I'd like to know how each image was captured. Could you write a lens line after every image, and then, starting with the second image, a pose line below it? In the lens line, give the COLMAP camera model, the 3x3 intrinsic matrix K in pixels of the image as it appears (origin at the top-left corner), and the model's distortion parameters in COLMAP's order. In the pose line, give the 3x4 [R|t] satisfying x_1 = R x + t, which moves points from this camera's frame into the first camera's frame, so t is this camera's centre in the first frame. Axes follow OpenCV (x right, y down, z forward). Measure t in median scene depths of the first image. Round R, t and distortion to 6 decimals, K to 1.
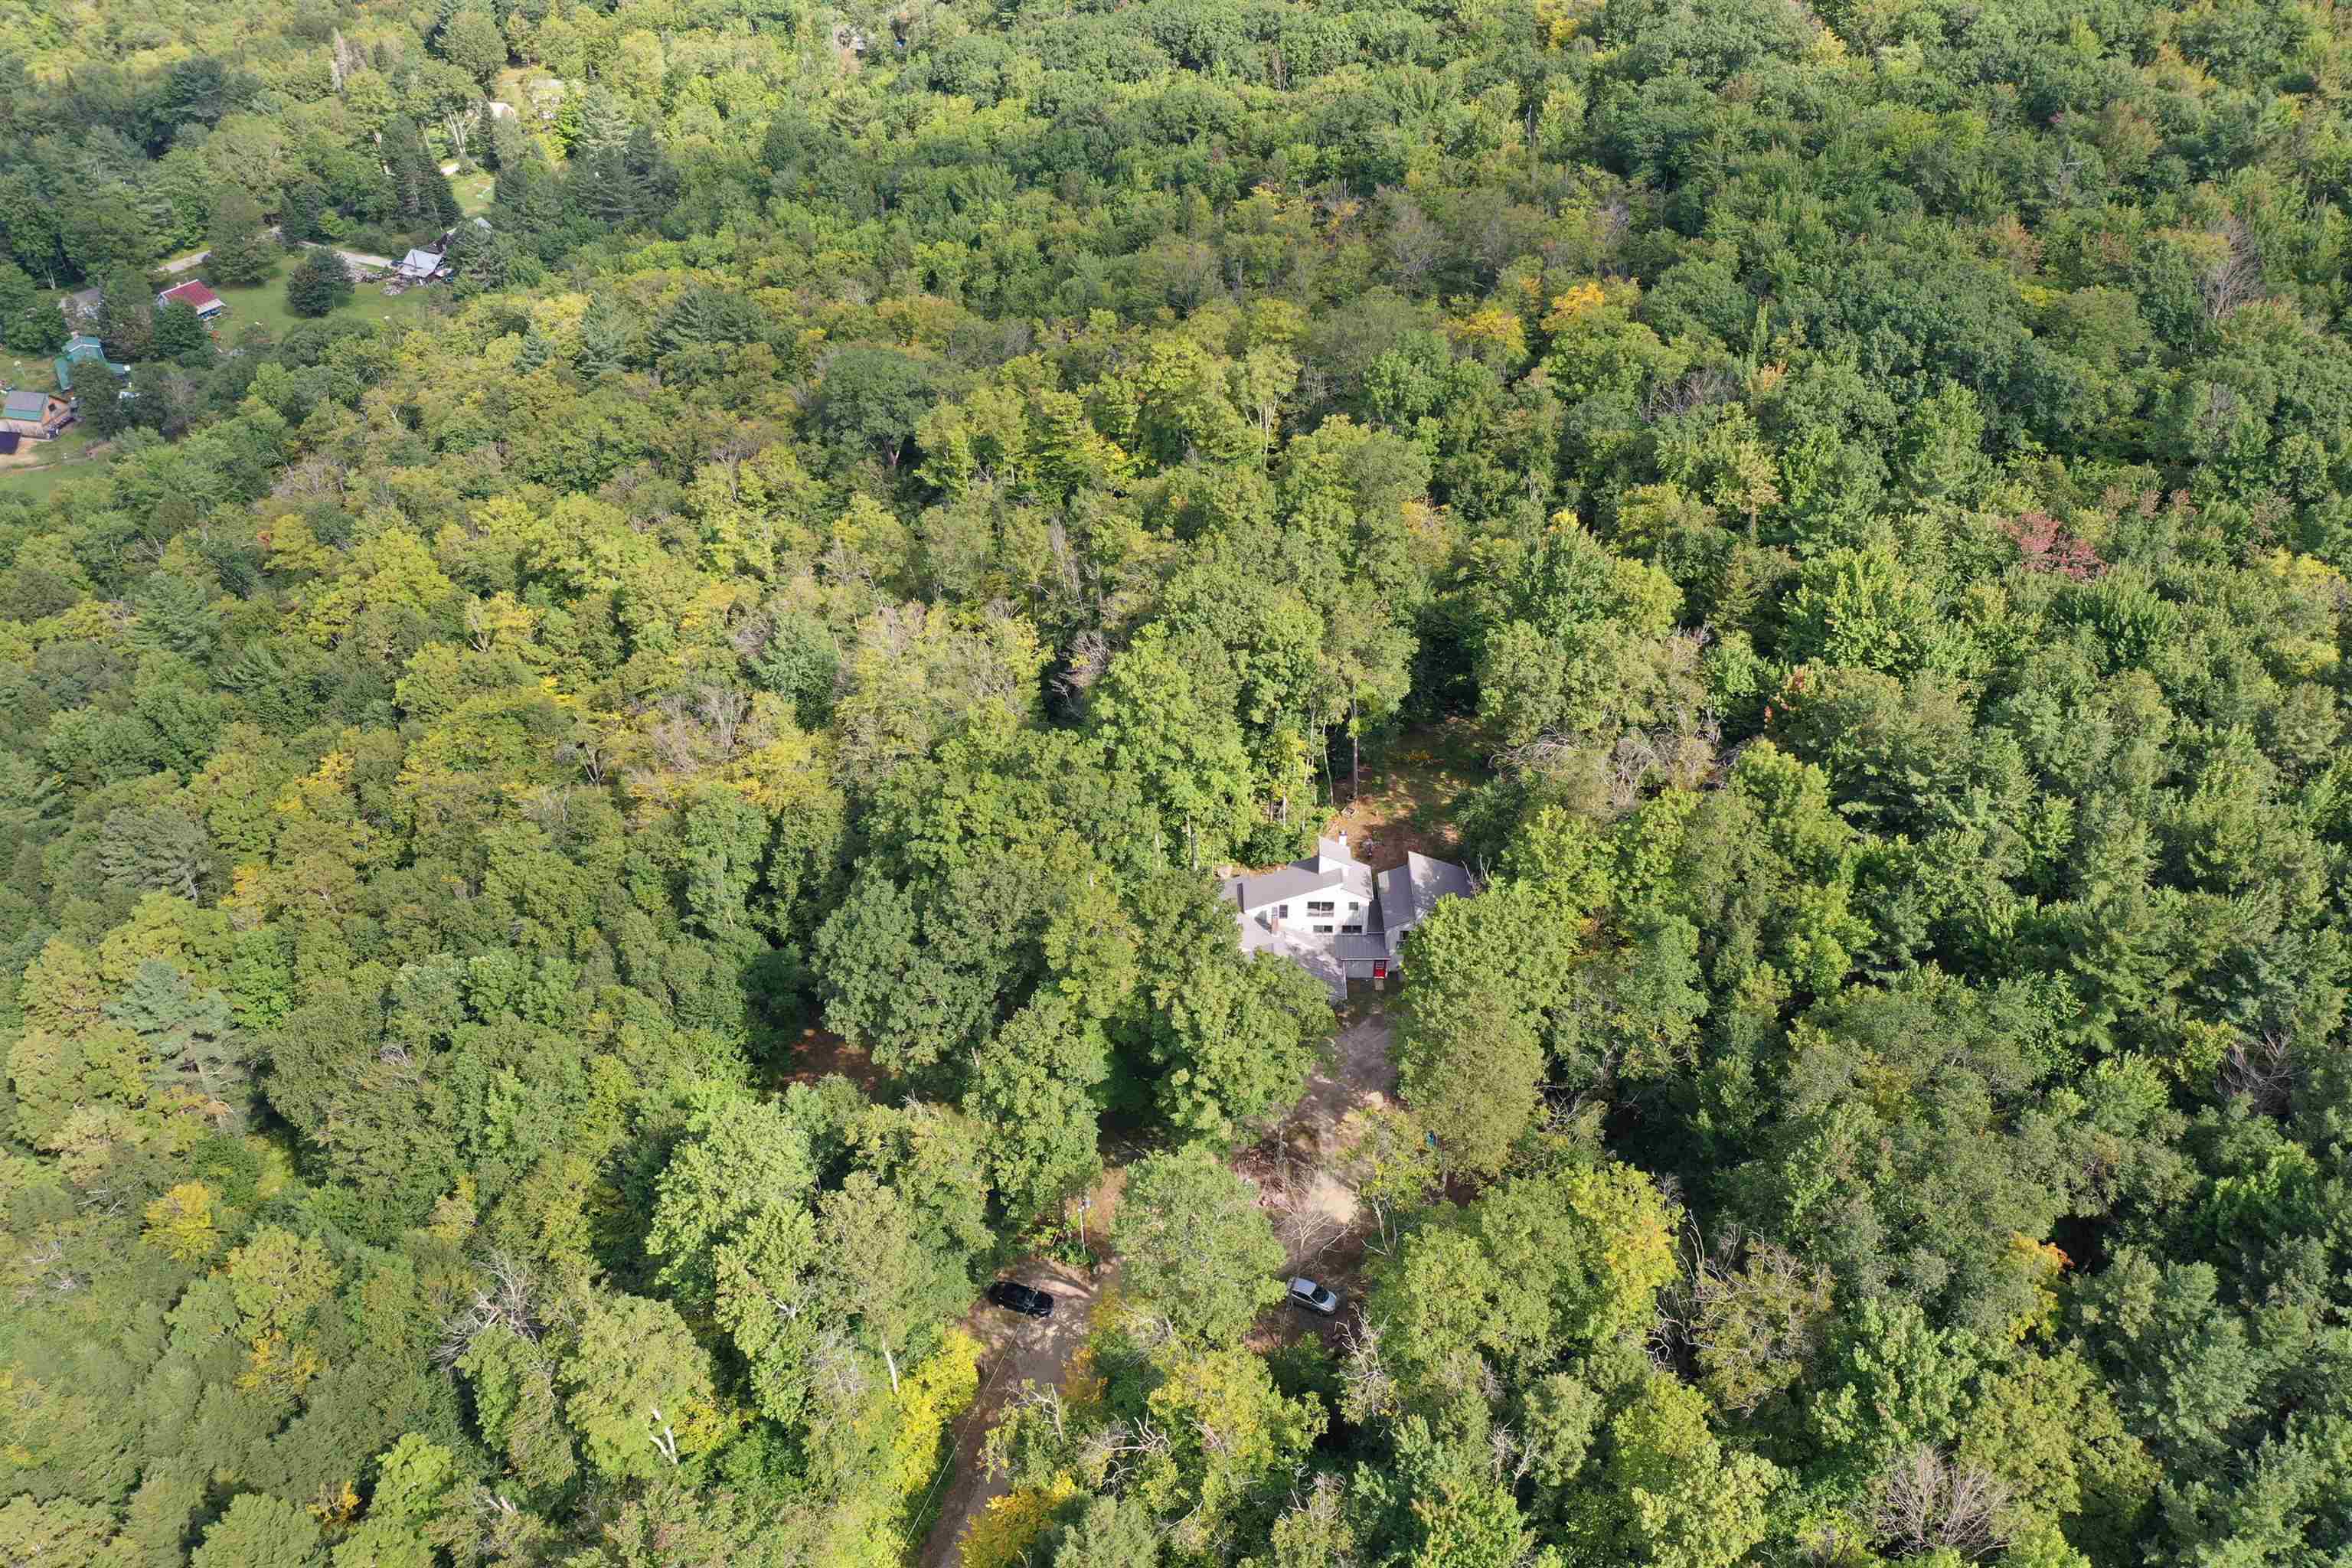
lens RADIAL K [[1856.0, 0, 1177.9], [0, 1856.0, 784.8], [0, 0, 1]] dist [-0.010949, 0.013950]
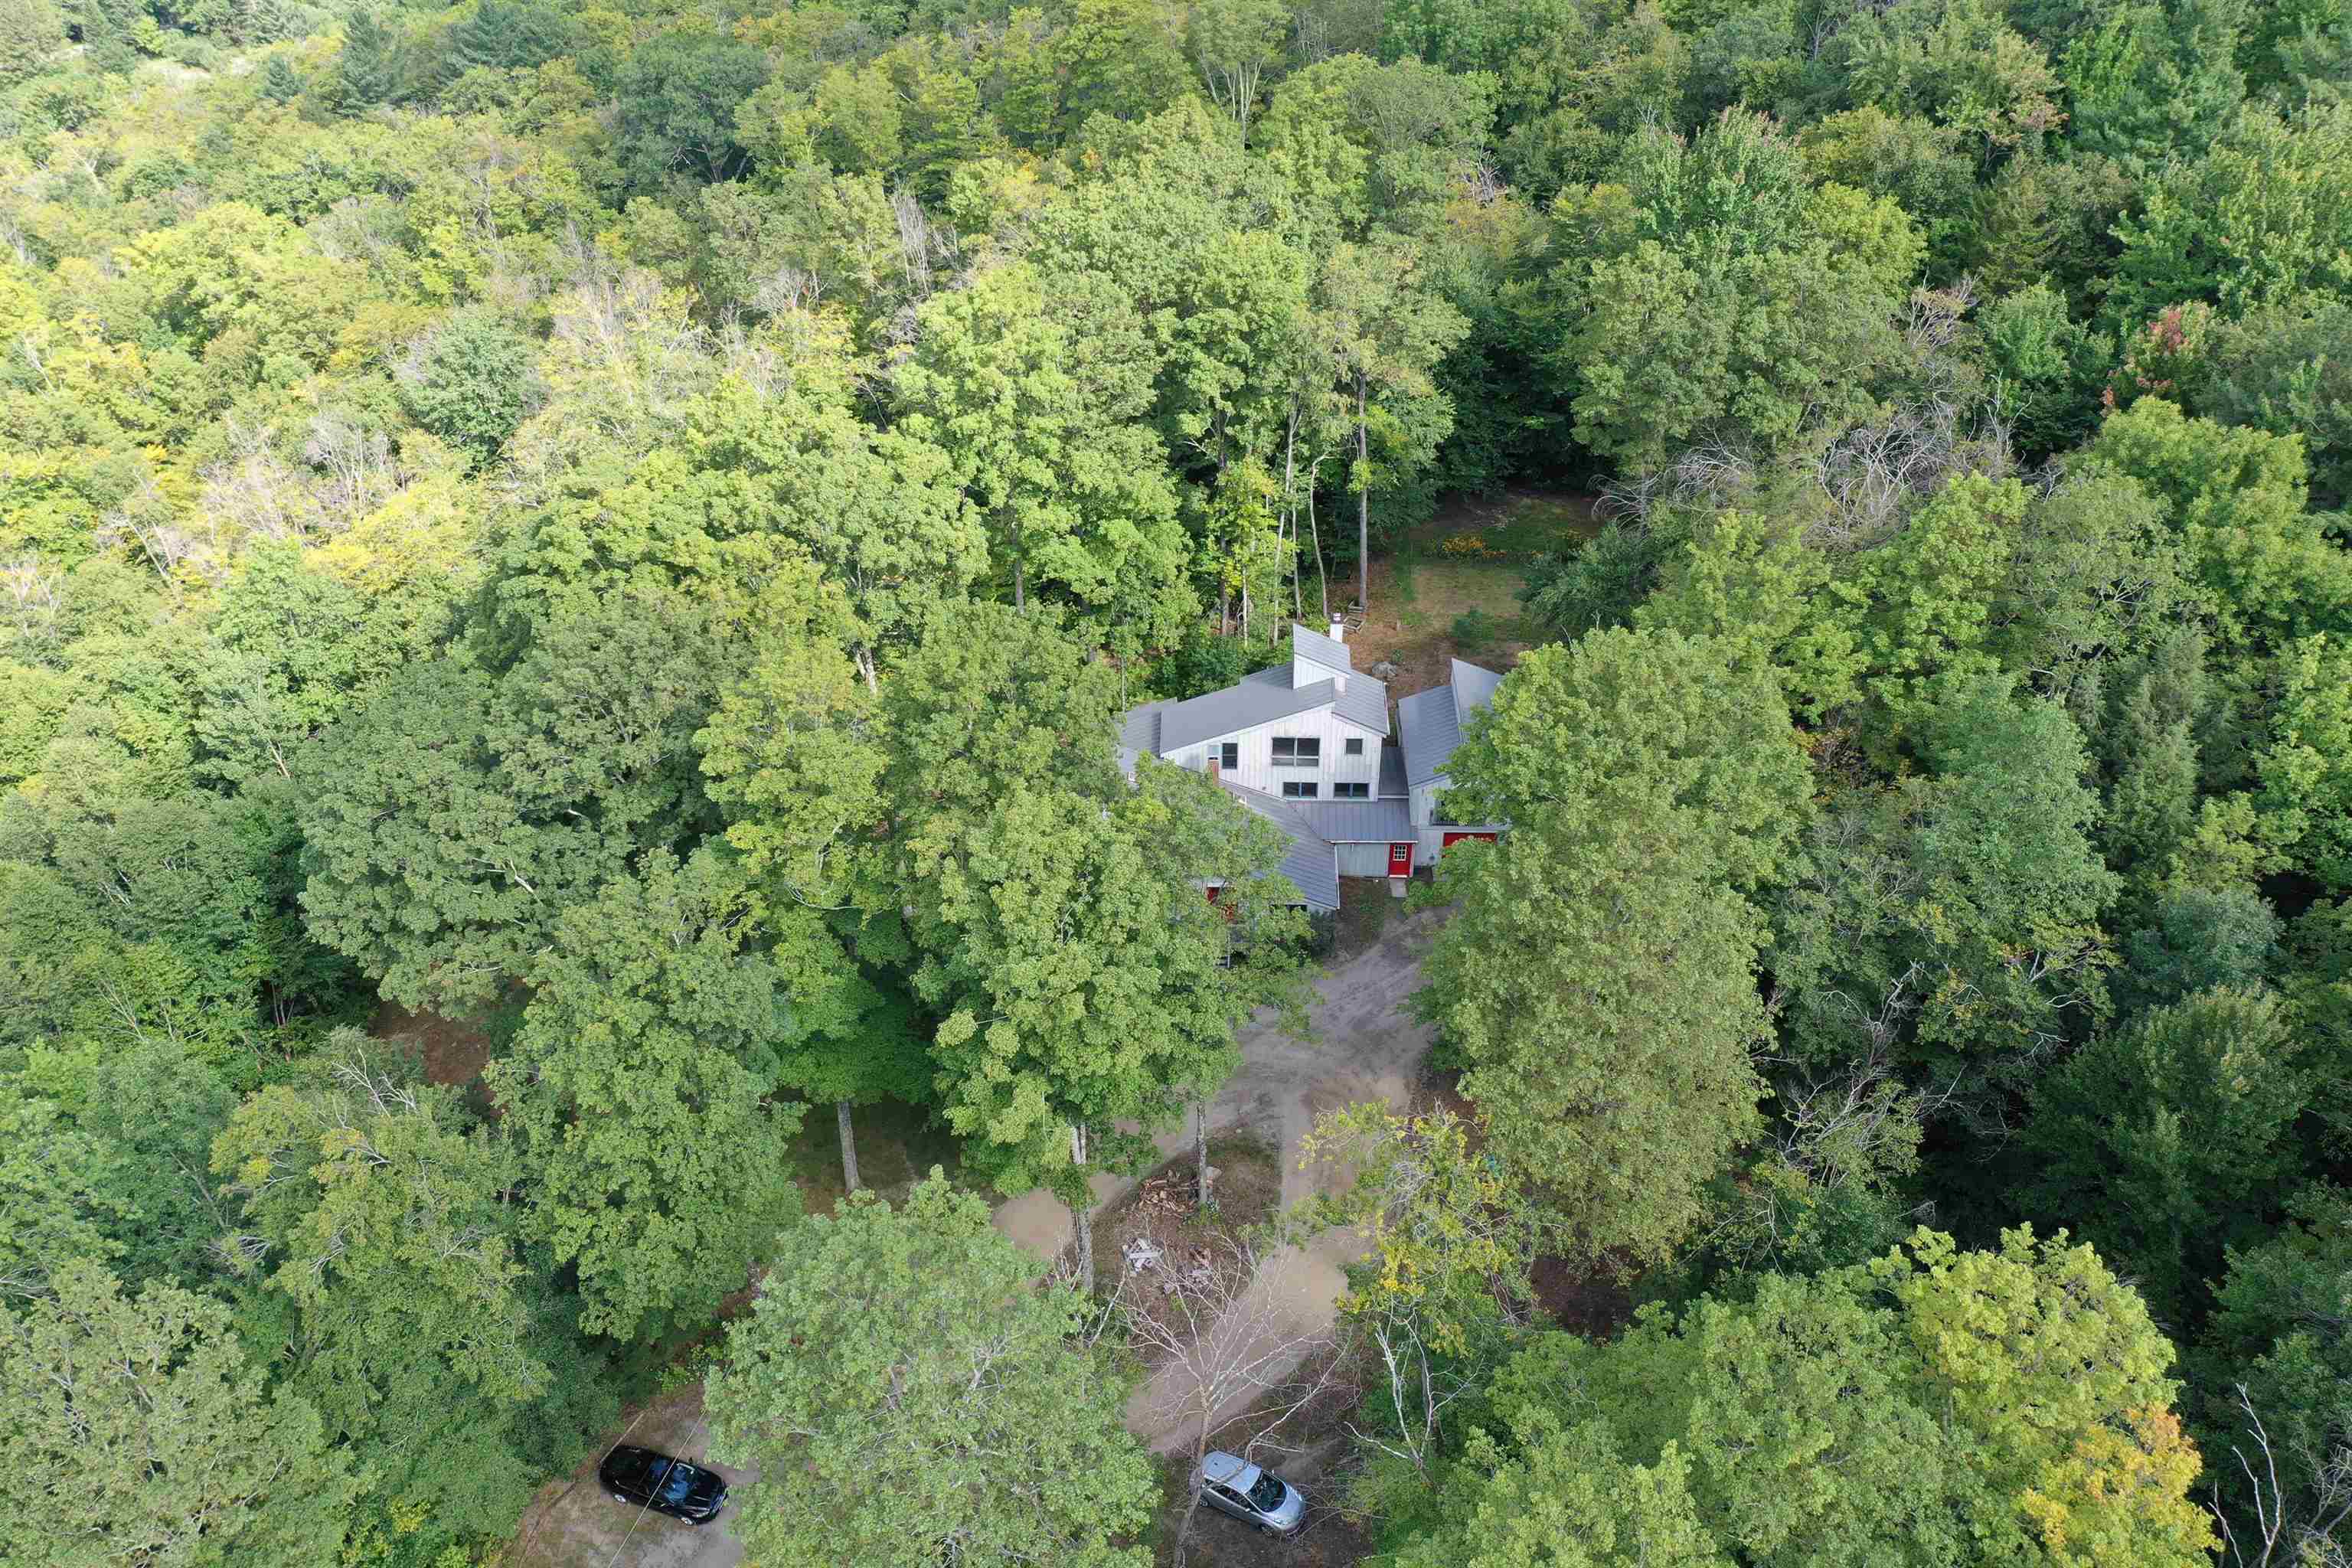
lens RADIAL K [[1856.0, 0, 1177.4], [0, 1856.0, 783.1], [0, 0, 1]] dist [-0.010949, 0.013950]
pose [[0.999875, 0.010340, -0.011927, 0.048044], [-0.010372, 0.999943, -0.002588, 0.078715], [0.011900, 0.002712, 0.999926, 0.437235]]
